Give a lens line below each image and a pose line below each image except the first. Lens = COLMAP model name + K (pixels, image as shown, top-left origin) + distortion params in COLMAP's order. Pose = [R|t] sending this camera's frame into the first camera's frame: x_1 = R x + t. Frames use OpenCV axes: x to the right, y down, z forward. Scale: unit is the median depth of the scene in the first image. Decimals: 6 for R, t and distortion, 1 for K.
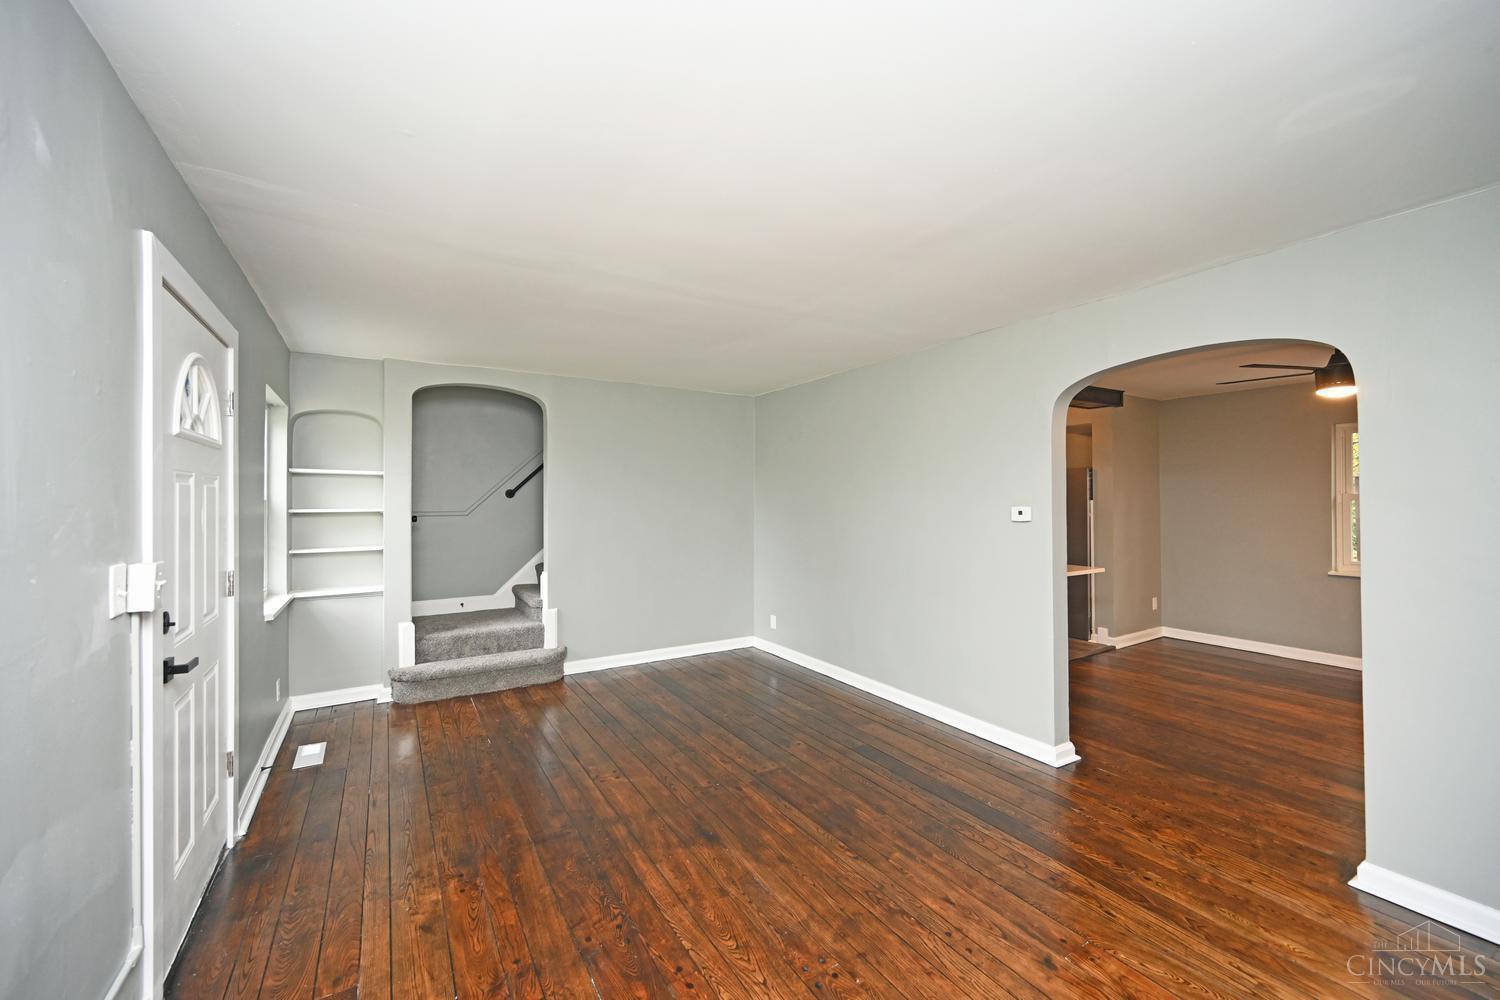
lens RADIAL K [[591.4, 0, 753.1], [0, 591.4, 502.5], [0, 0, 1]] dist [-0.003729, 0.001417]
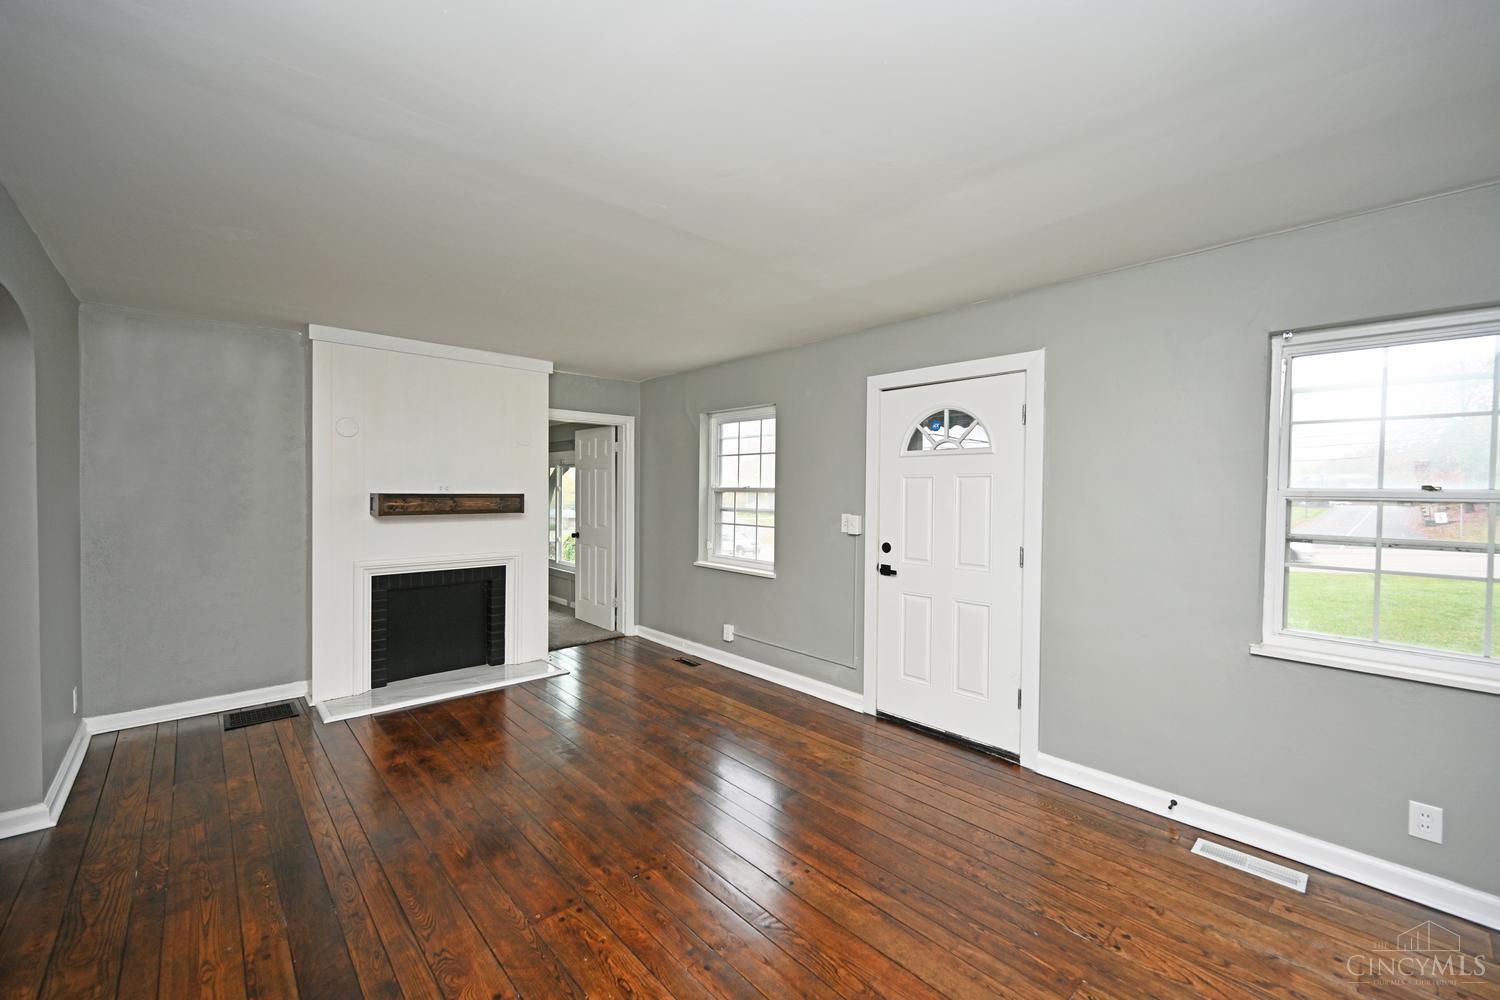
lens RADIAL K [[591.4, 0, 764.5], [0, 591.4, 497.8], [0, 0, 1]] dist [-0.003729, 0.001417]
pose [[-0.976603, -0.002397, -0.215039, -0.061498], [-0.006440, 0.999815, 0.018103, -0.010173], [0.214956, 0.019065, -0.976438, 1.882862]]
